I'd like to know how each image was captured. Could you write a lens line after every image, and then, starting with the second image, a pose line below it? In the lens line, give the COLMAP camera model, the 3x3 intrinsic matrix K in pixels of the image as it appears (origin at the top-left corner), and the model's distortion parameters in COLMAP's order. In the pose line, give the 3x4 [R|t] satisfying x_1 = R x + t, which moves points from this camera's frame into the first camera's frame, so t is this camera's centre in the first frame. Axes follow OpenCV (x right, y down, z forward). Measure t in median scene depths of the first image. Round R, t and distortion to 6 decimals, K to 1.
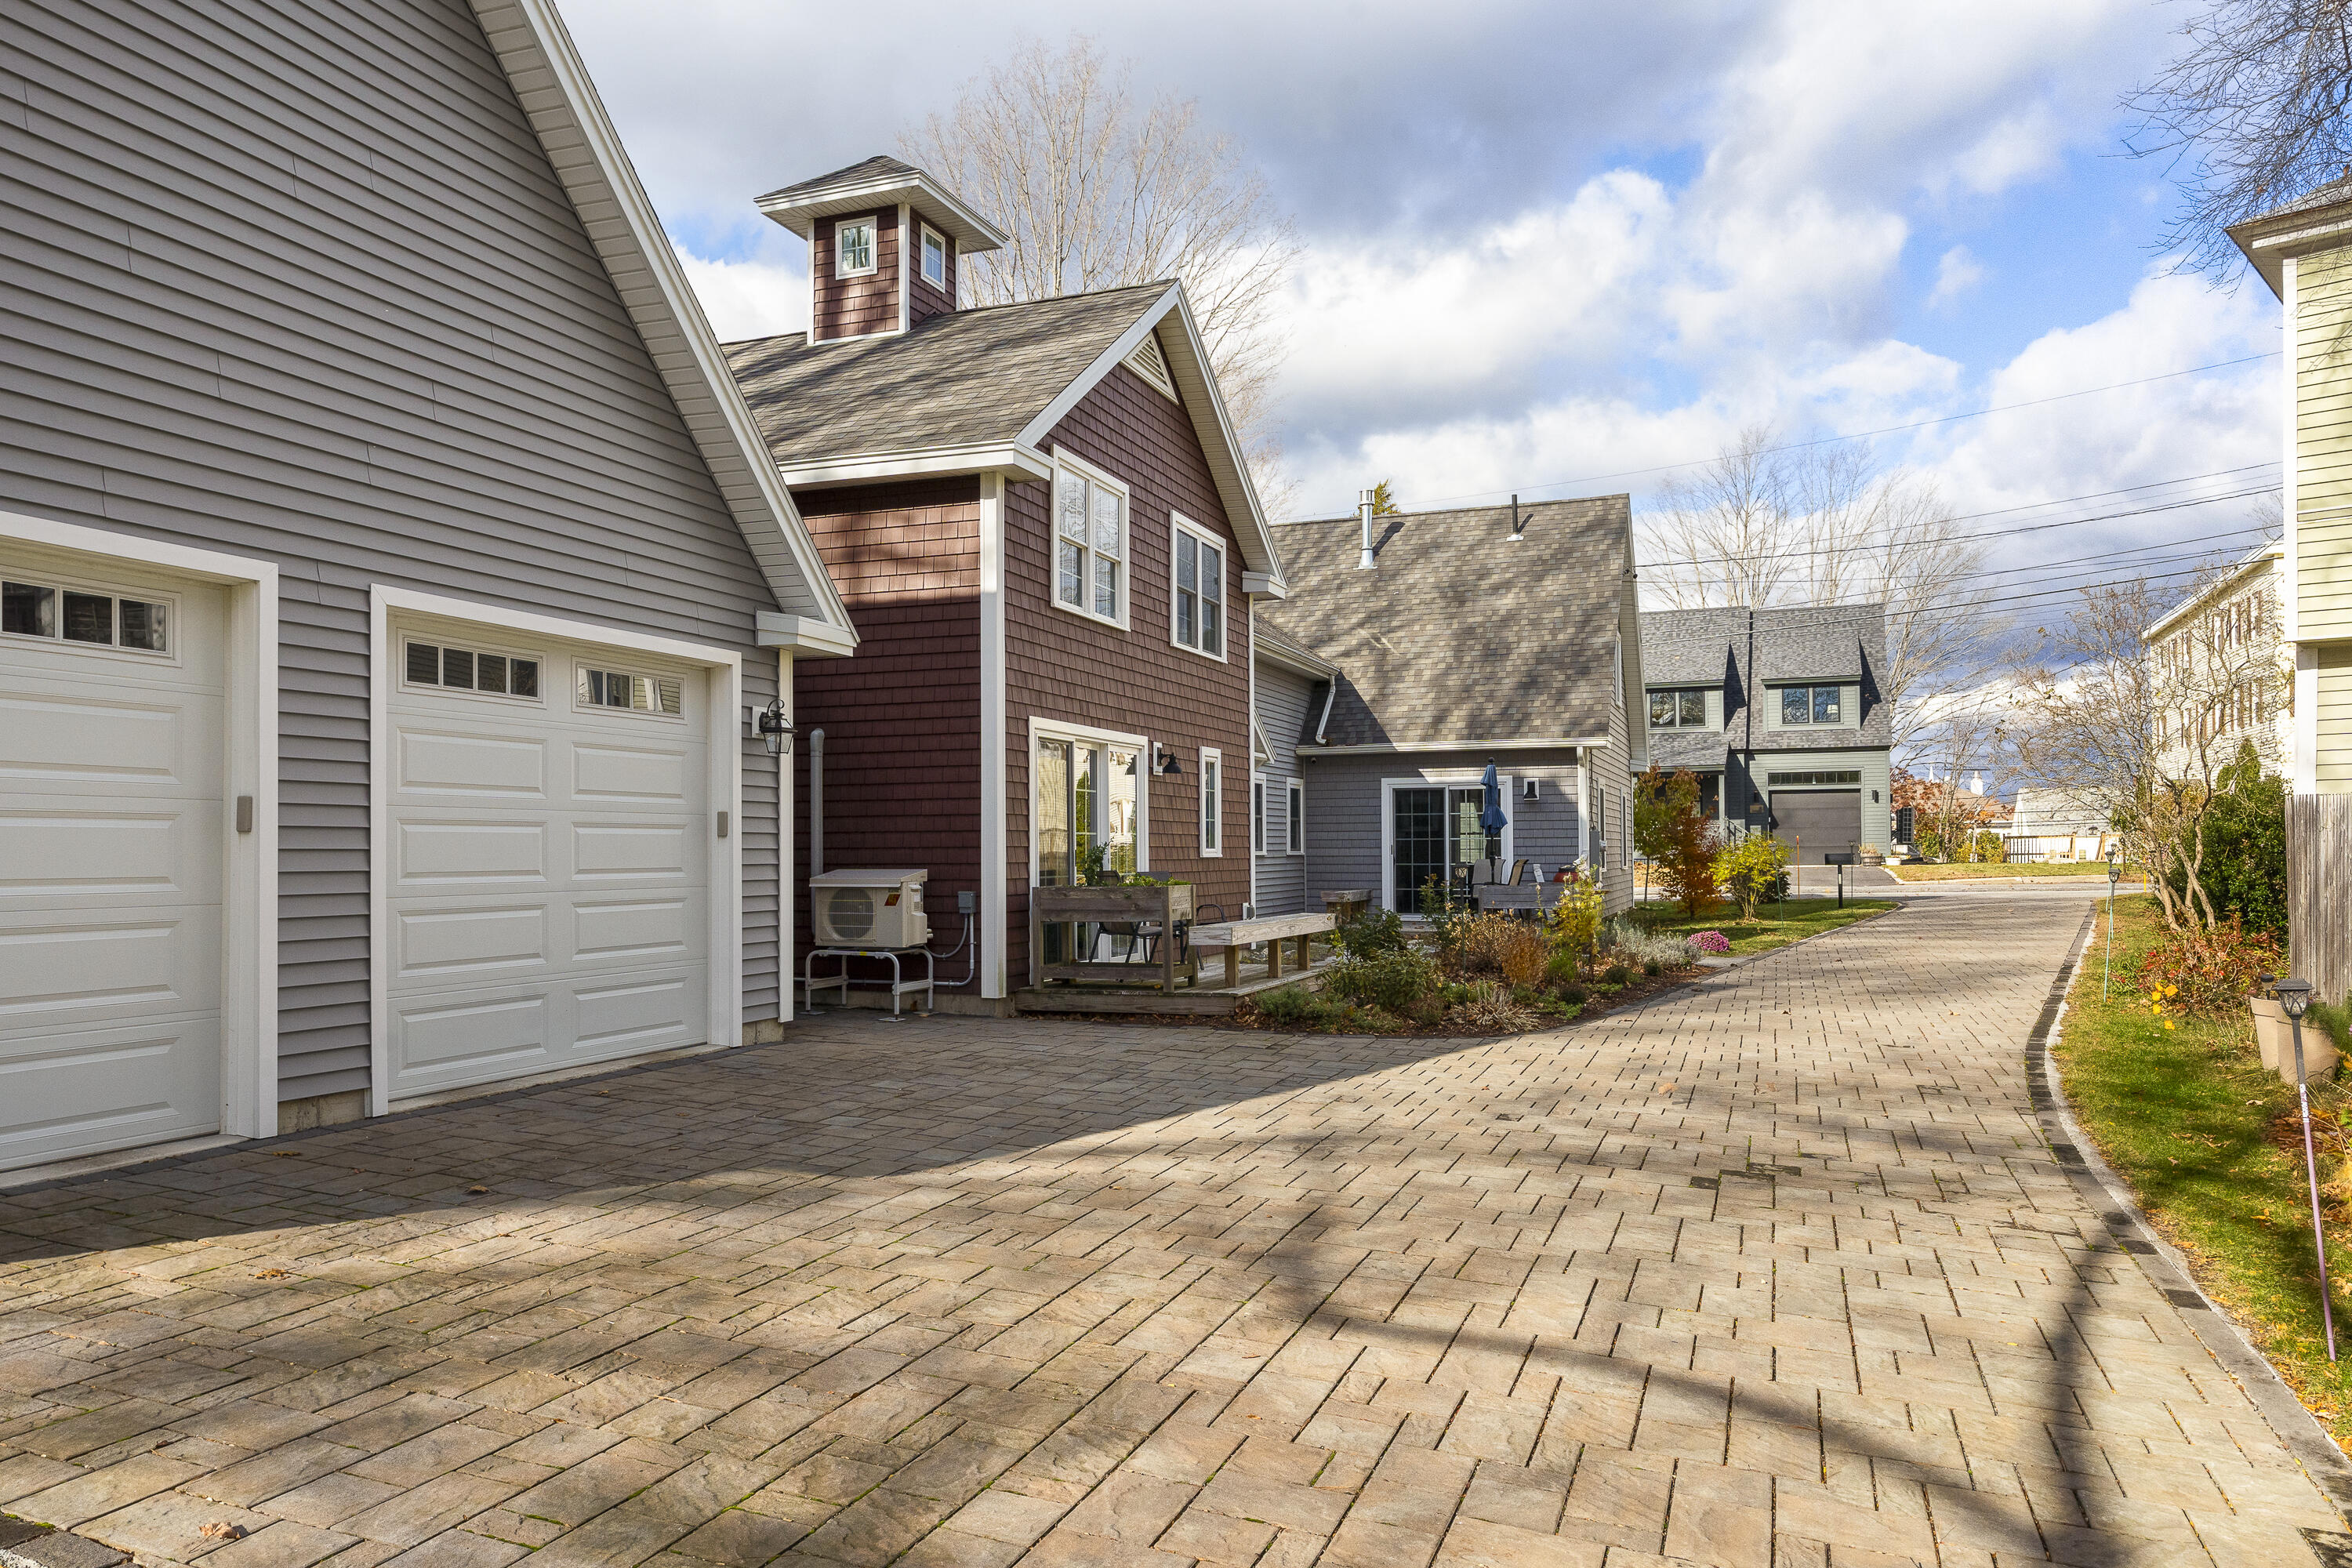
lens RADIAL K [[1596.8, 0, 1171.6], [0, 1596.8, 838.6], [0, 0, 1]] dist [-0.003622, -0.001854]
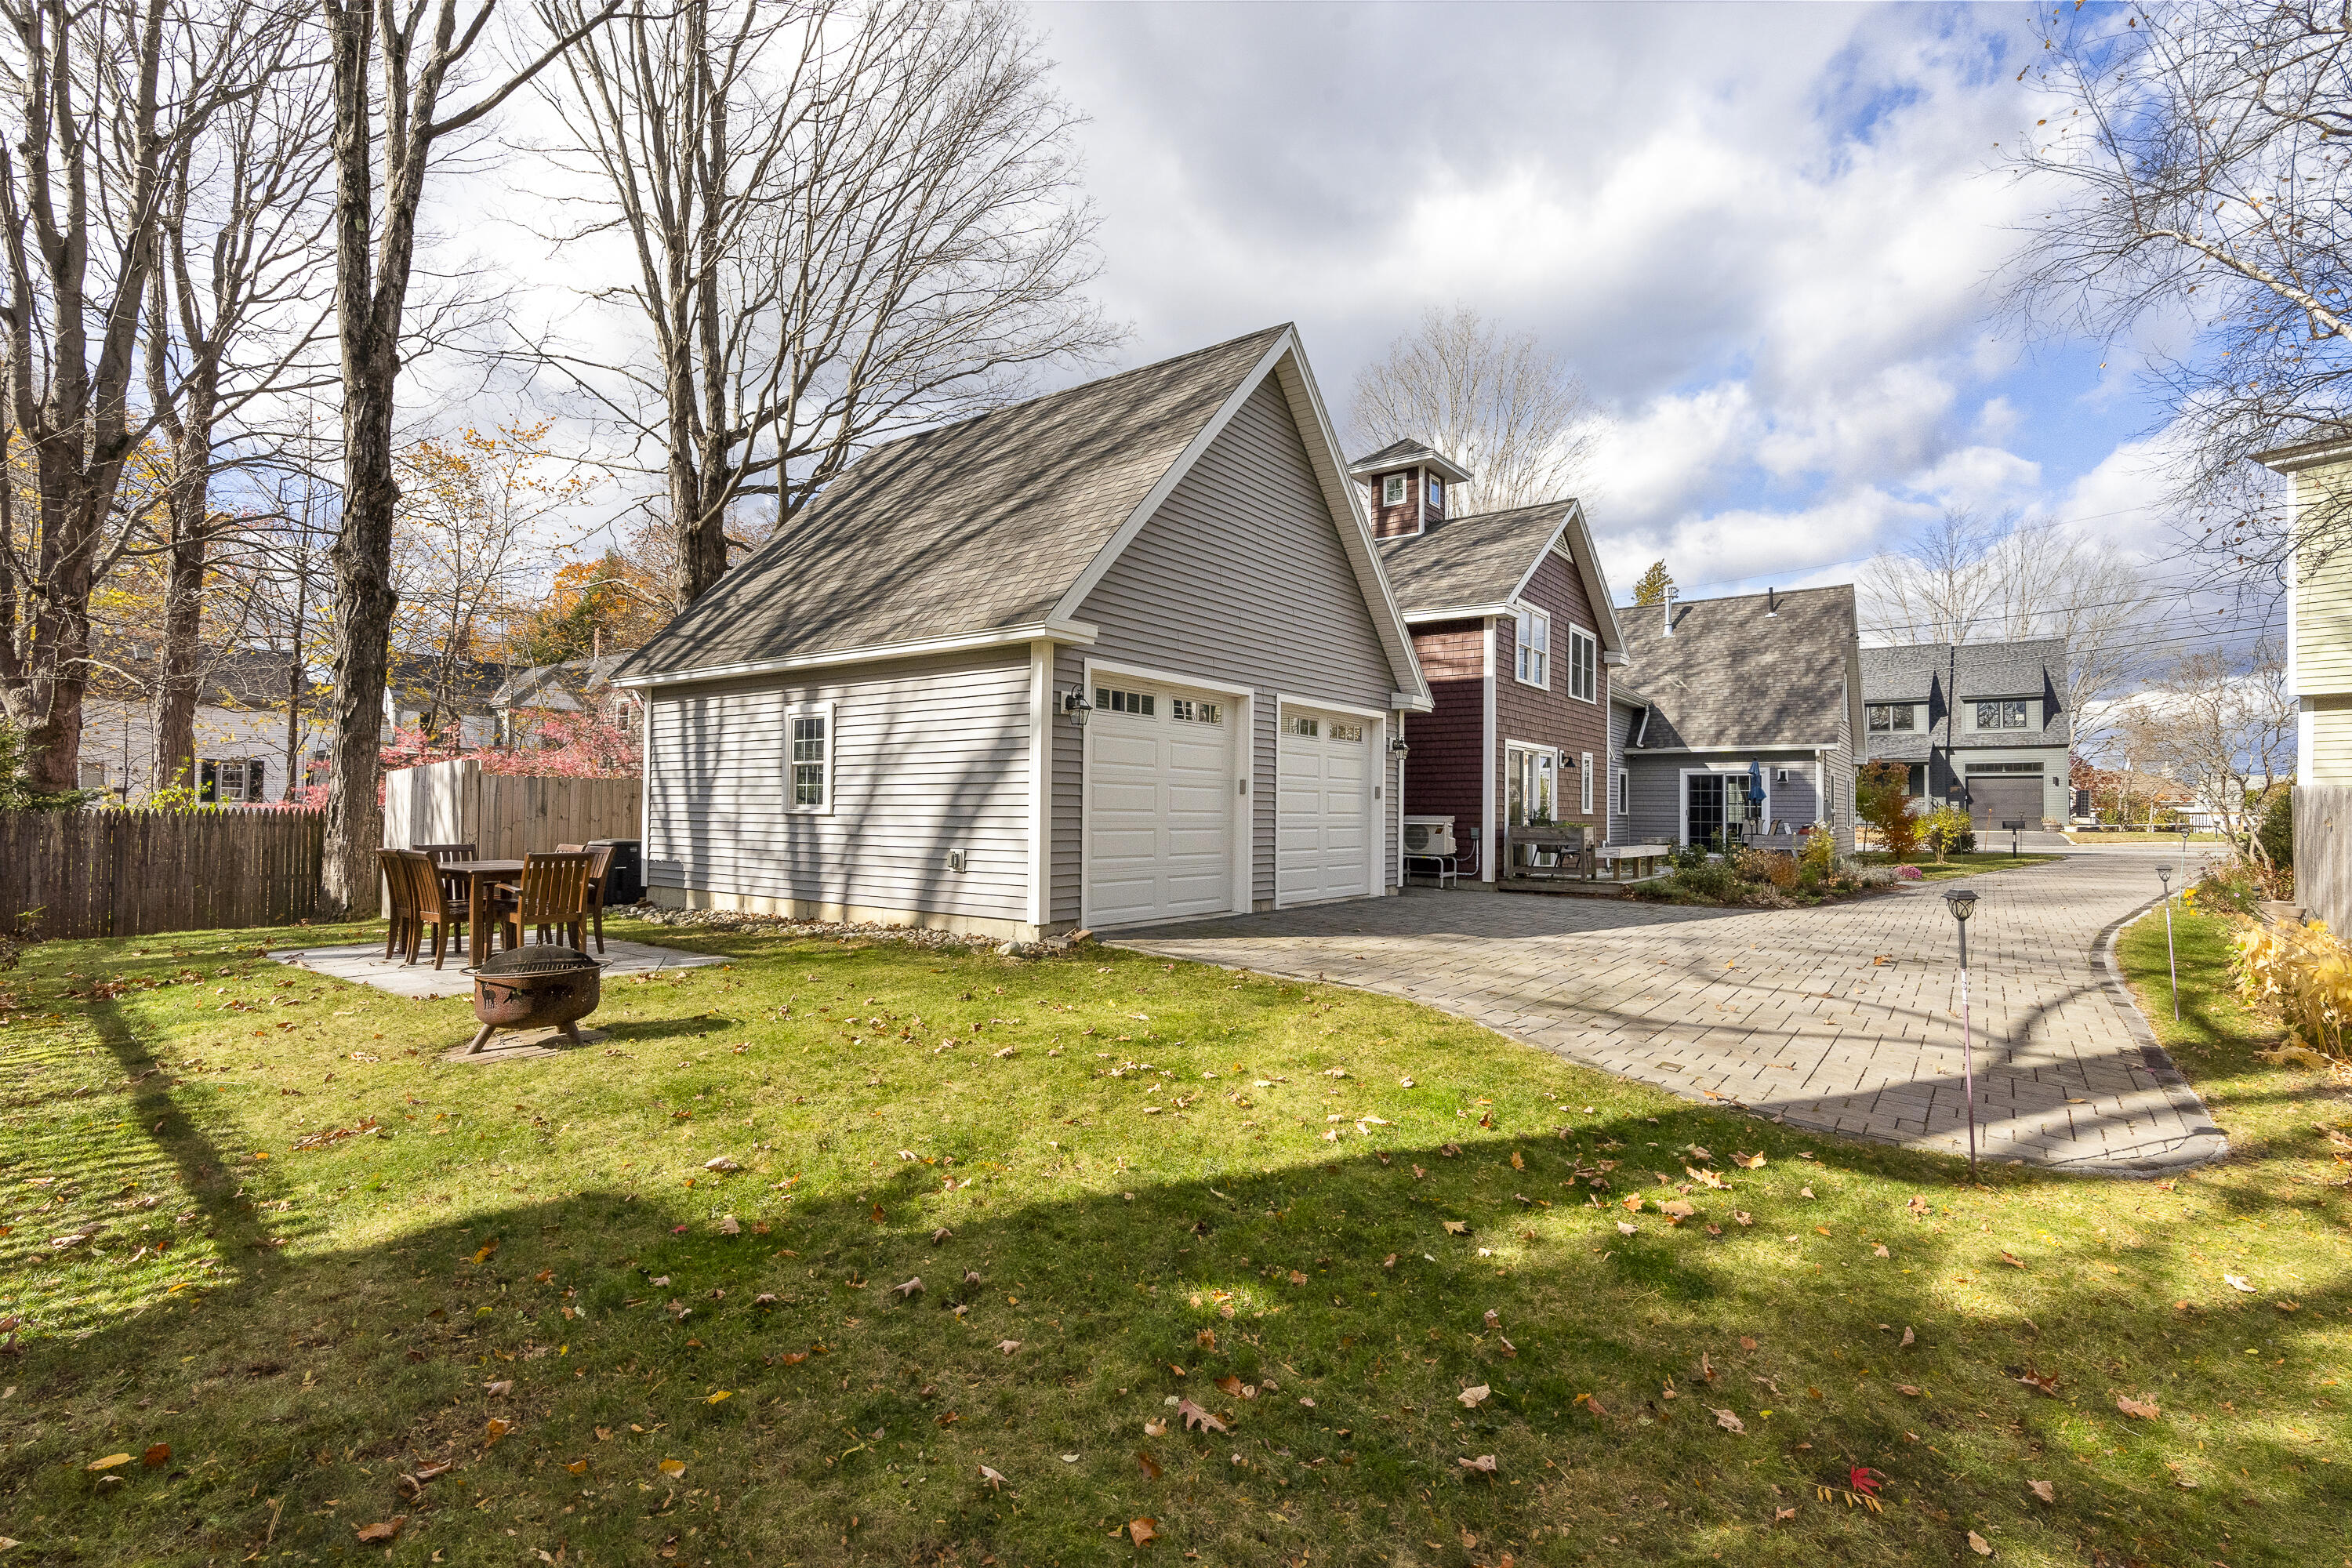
lens RADIAL K [[1104.0, 0, 1176.0], [0, 1104.0, 784.0], [0, 0, 1]] dist [-0.001907, 0.000059]
pose [[0.963487, 0.009669, -0.267581, -0.063886], [-0.014445, 0.999769, -0.015888, 0.003161], [0.267366, 0.019173, 0.963404, -0.223736]]
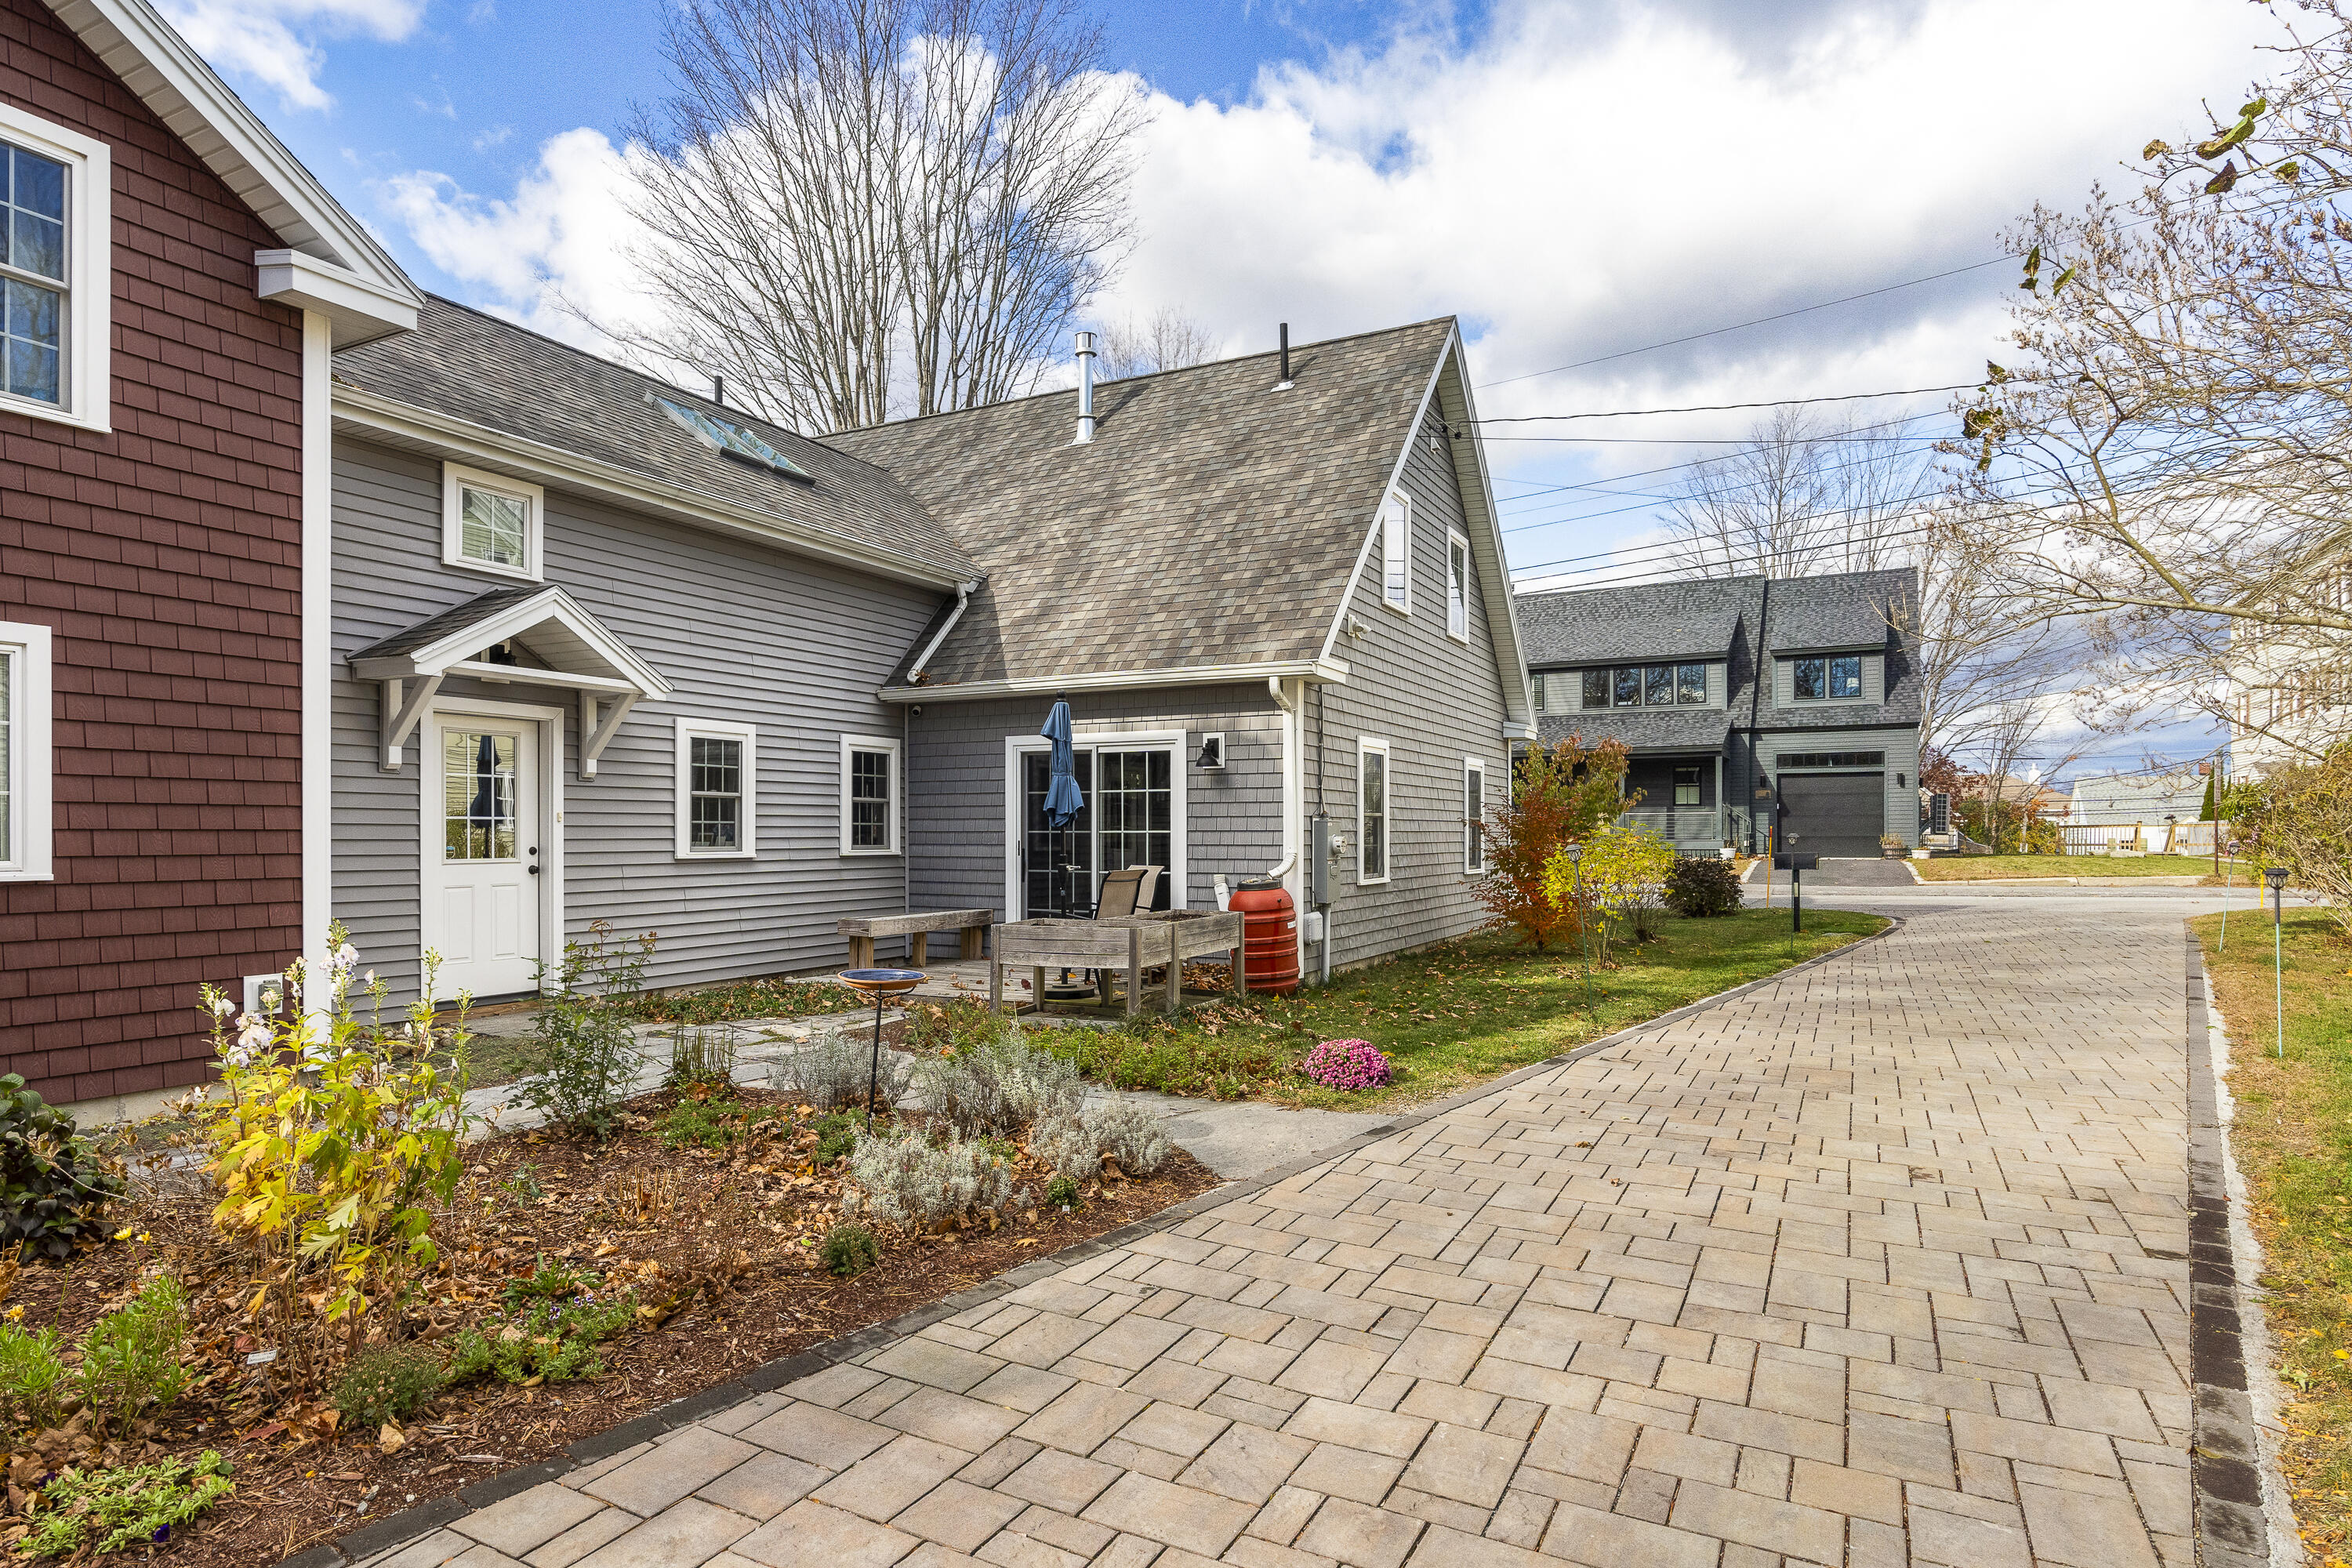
lens RADIAL K [[1308.9, 0, 1208.3], [0, 1308.9, 828.8], [0, 0, 1]] dist [0.002826, 0.000799]
pose [[0.995116, 0.004204, -0.098627, 0.273166], [-0.003737, 0.999981, 0.004917, -0.003783], [0.098646, -0.004524, 0.995112, 0.501446]]
